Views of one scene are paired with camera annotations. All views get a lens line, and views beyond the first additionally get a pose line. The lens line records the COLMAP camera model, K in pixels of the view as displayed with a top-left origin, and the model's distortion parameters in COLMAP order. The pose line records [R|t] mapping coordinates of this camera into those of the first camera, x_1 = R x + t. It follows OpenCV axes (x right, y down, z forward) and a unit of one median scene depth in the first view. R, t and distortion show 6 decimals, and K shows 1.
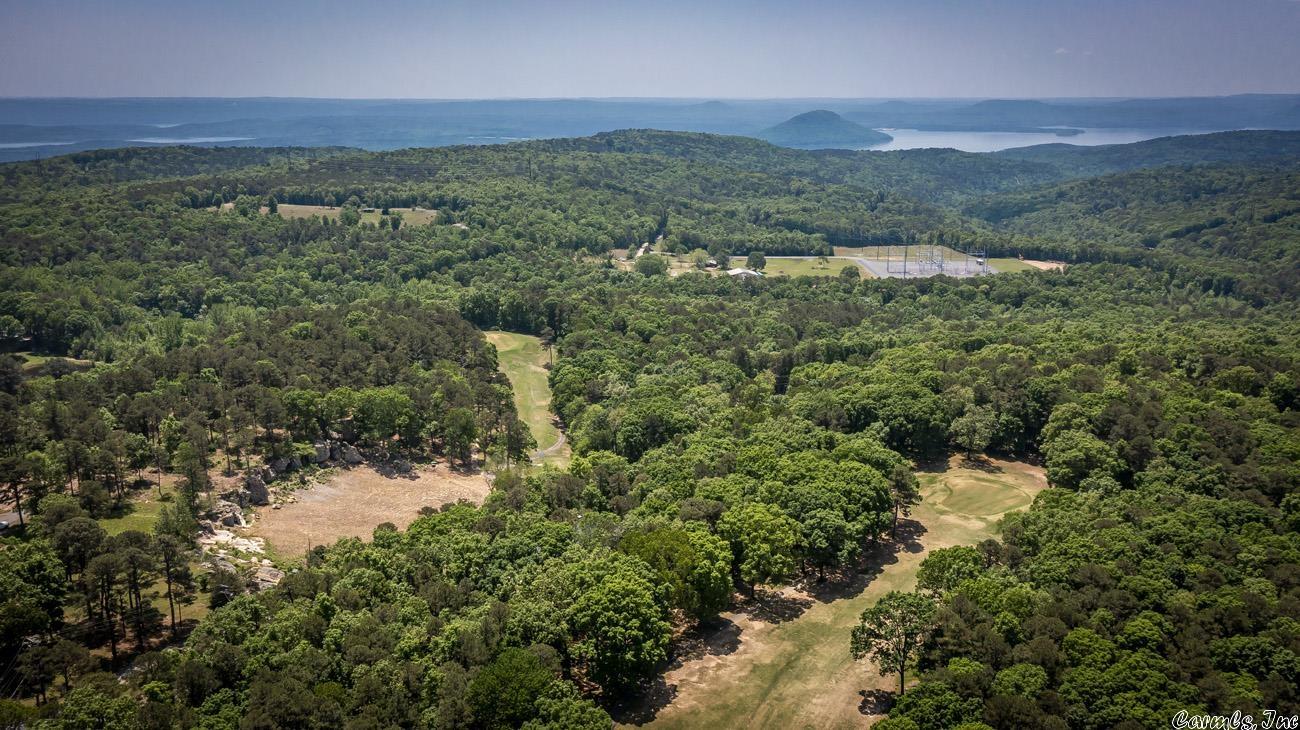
lens RADIAL K [[1099.1, 0, 646.6], [0, 1099.1, 365.6], [0, 0, 1]] dist [0.009983, 0.017139]
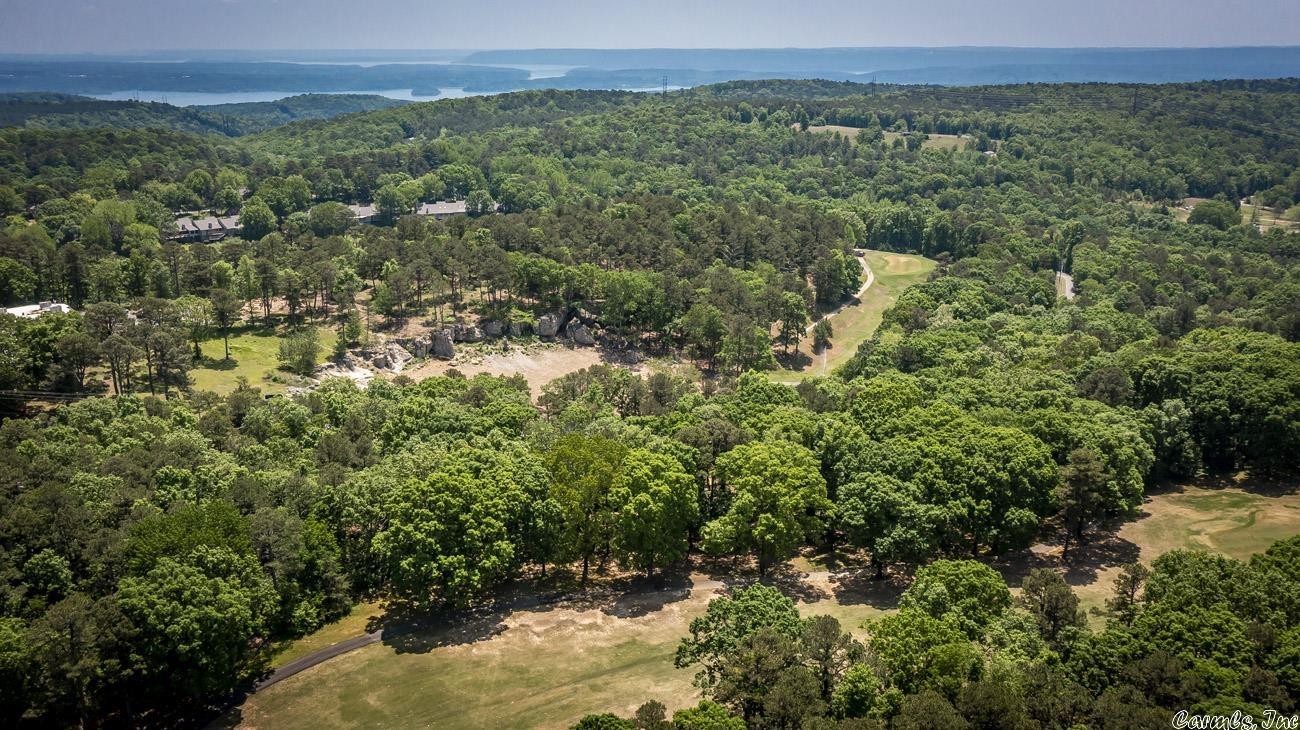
lens RADIAL K [[1099.1, 0, 646.6], [0, 1099.1, 365.6], [0, 0, 1]] dist [0.009983, 0.017139]
pose [[0.809107, 0.166822, -0.563486, 0.325728], [-0.146792, 0.985839, 0.081082, 0.024332], [0.569032, 0.017111, 0.822137, 0.279183]]
